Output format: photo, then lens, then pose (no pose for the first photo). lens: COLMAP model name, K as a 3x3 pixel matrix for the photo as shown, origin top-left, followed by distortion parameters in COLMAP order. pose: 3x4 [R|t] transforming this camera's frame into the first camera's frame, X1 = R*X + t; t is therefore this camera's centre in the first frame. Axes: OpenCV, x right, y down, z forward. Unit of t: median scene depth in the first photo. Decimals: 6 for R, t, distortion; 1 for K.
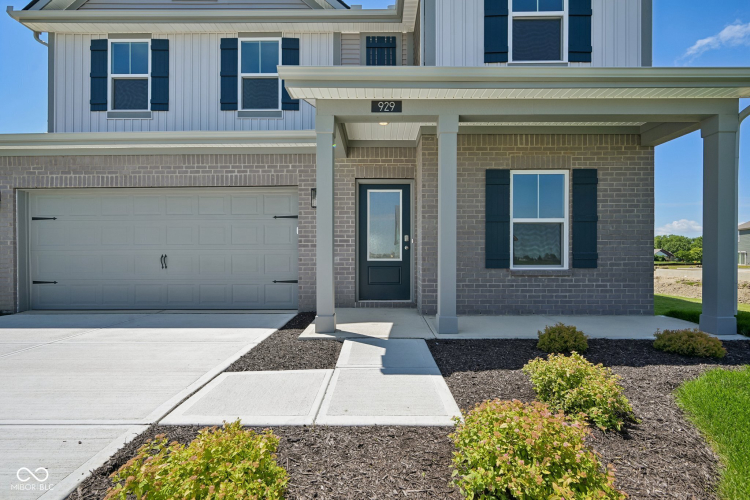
lens RADIAL K [[347.6, 0, 374.8], [0, 347.6, 256.6], [0, 0, 1]] dist [0.000151, 0.000049]
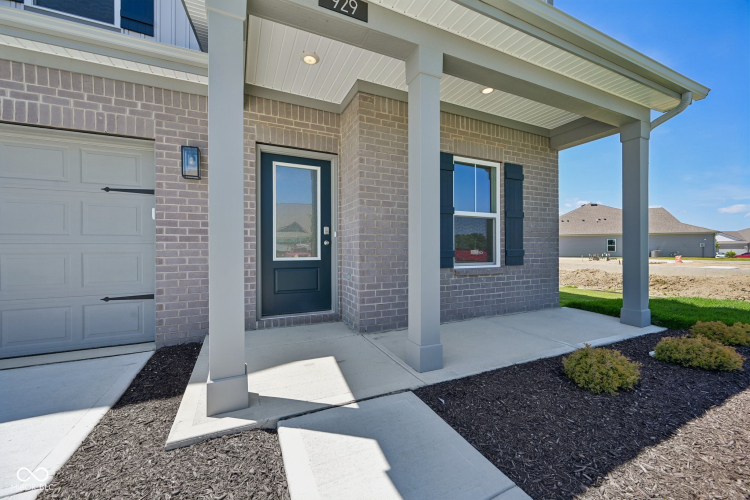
lens RADIAL K [[296.5, 0, 375.0], [0, 296.5, 250.0], [0, 0, 1]] dist [0.000889, 0.000386]
pose [[0.903469, -0.002663, 0.428644, -0.106379], [0.003140, 0.999995, -0.000404, -0.010660], [-0.428641, 0.001711, 0.903473, 0.407458]]
